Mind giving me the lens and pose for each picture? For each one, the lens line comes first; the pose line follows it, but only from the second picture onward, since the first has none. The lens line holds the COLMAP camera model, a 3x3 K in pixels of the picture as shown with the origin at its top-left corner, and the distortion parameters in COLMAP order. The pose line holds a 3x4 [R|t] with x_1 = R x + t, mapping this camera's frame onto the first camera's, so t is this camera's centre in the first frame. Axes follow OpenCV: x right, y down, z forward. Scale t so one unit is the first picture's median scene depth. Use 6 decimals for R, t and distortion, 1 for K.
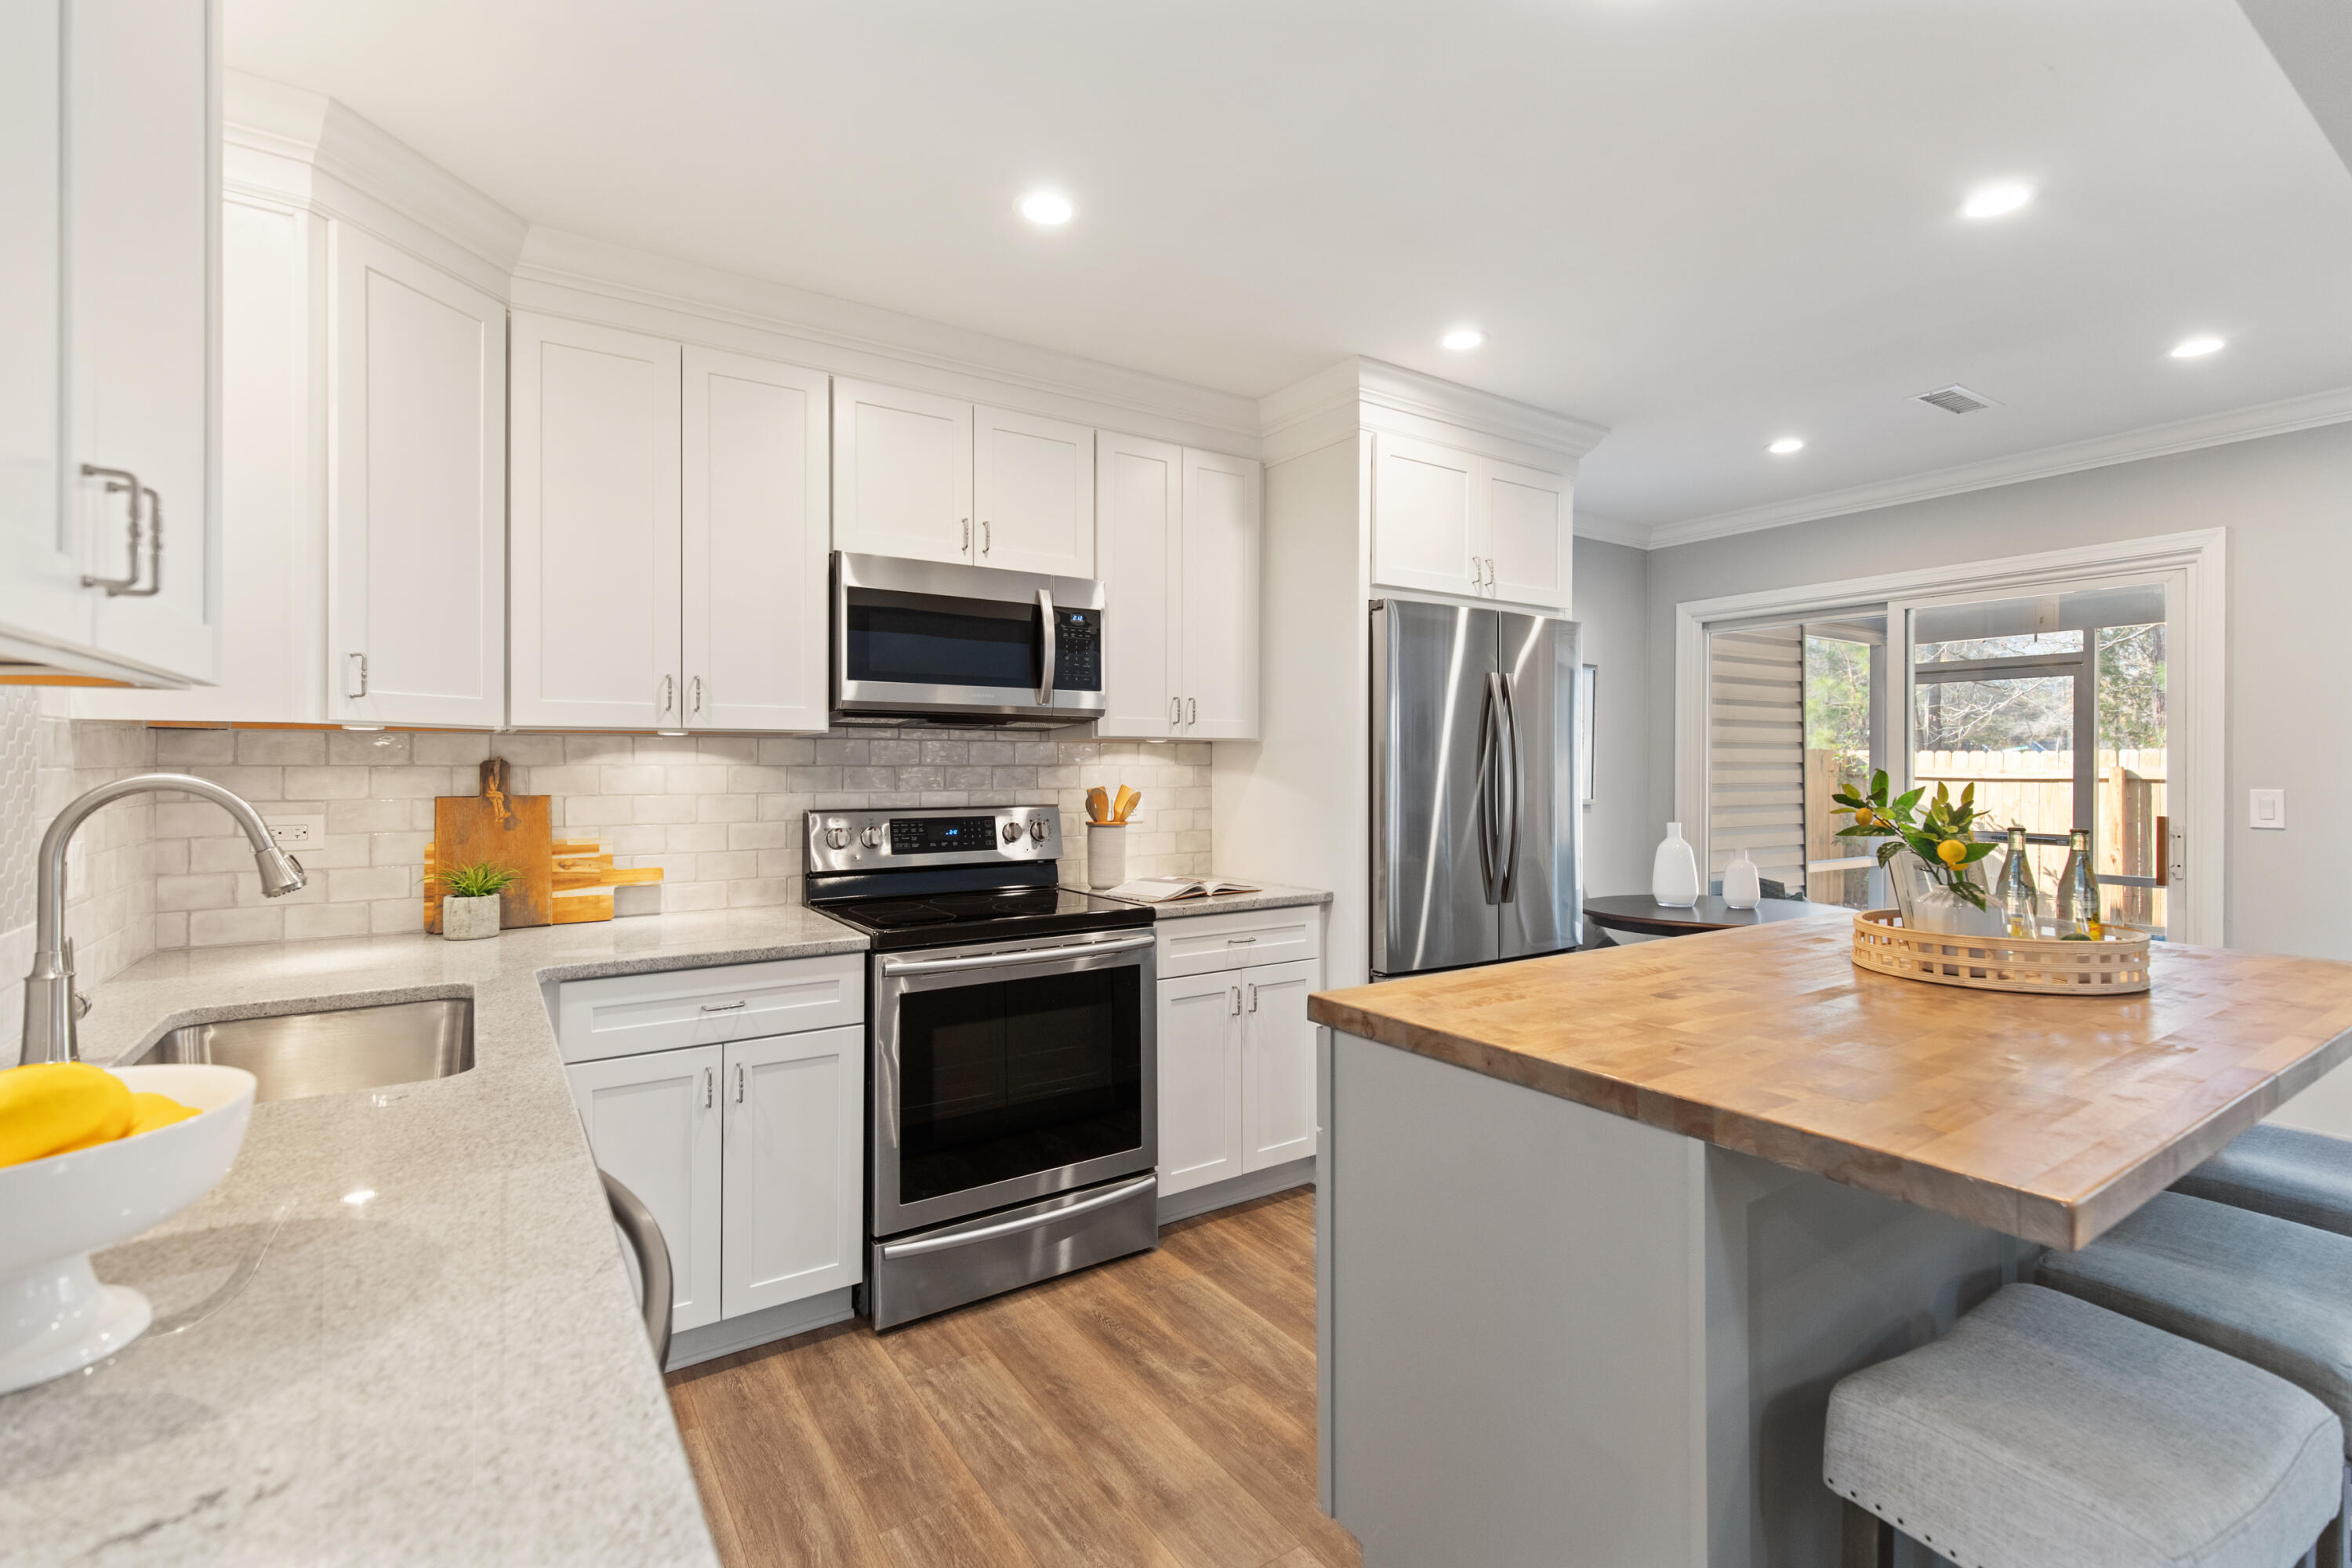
lens RADIAL K [[1056.4, 0, 1180.8], [0, 1056.4, 763.9], [0, 0, 1]] dist [0.012759, -0.000070]
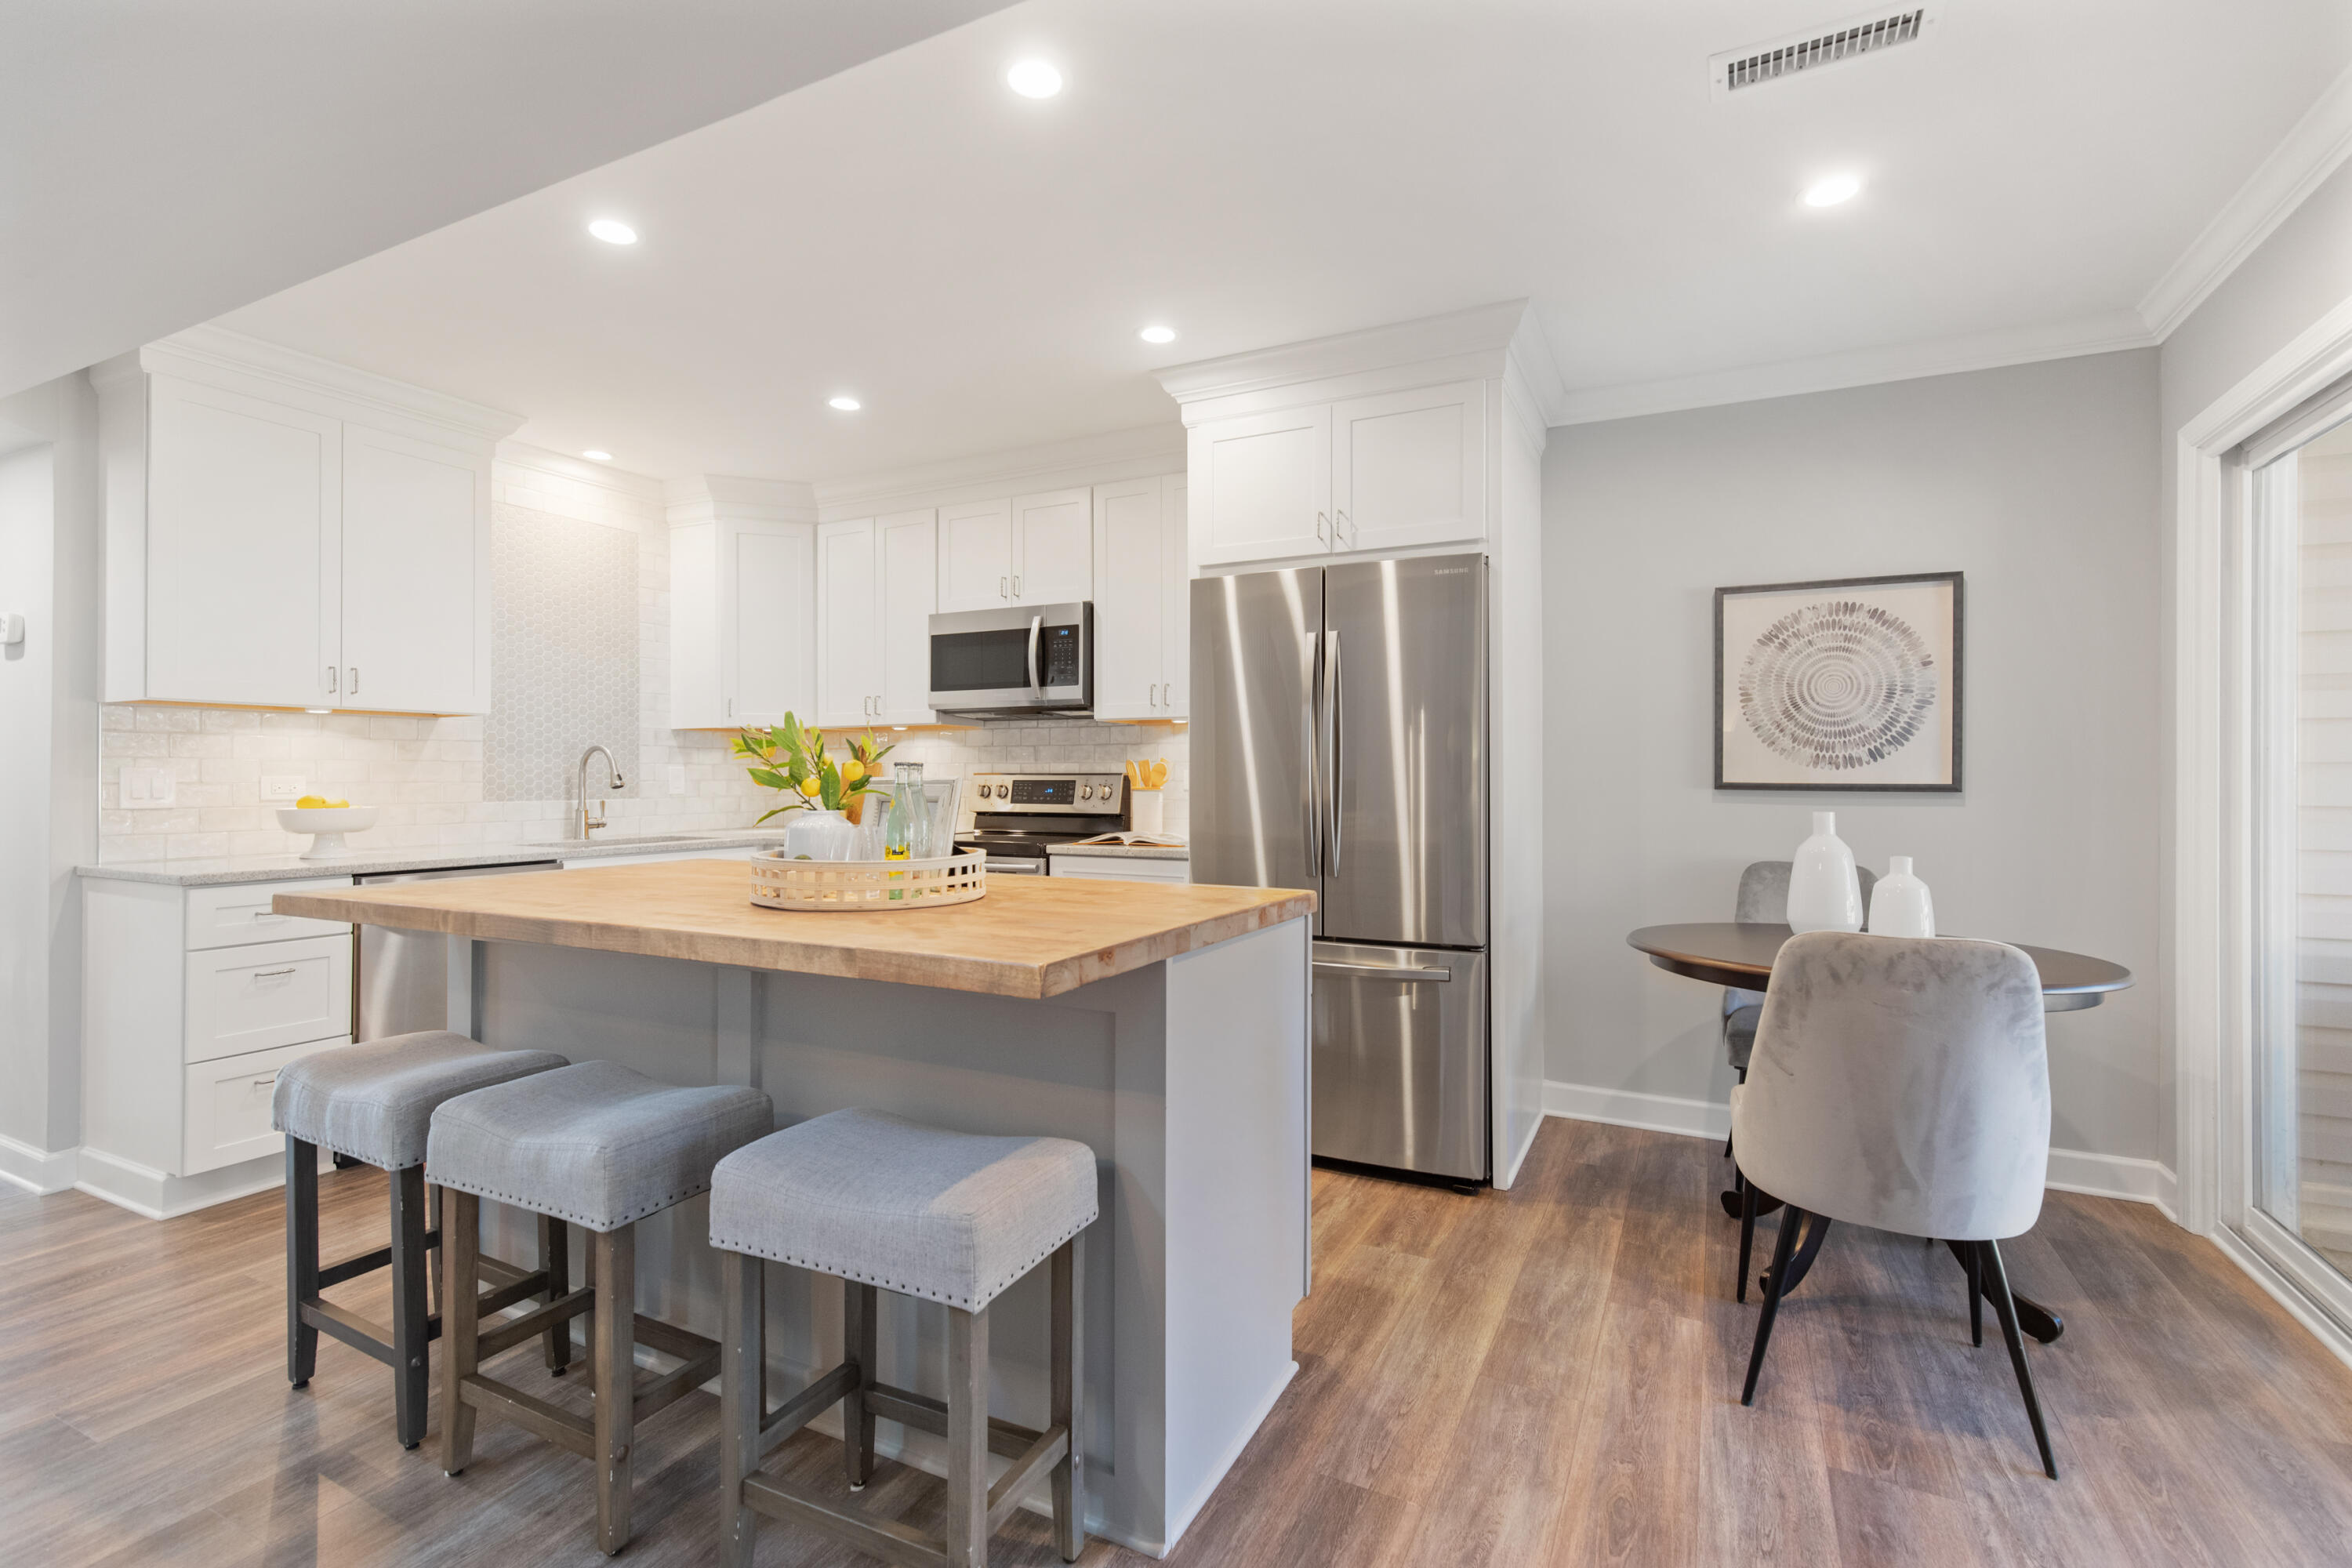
lens RADIAL K [[1056.4, 0, 1184.0], [0, 1056.4, 769.4], [0, 0, 1]] dist [0.012759, -0.000070]
pose [[0.491358, -0.008164, -0.870920, 1.147266], [-0.002961, 0.999935, -0.011044, 0.051995], [0.870953, 0.008006, 0.491301, 0.467430]]
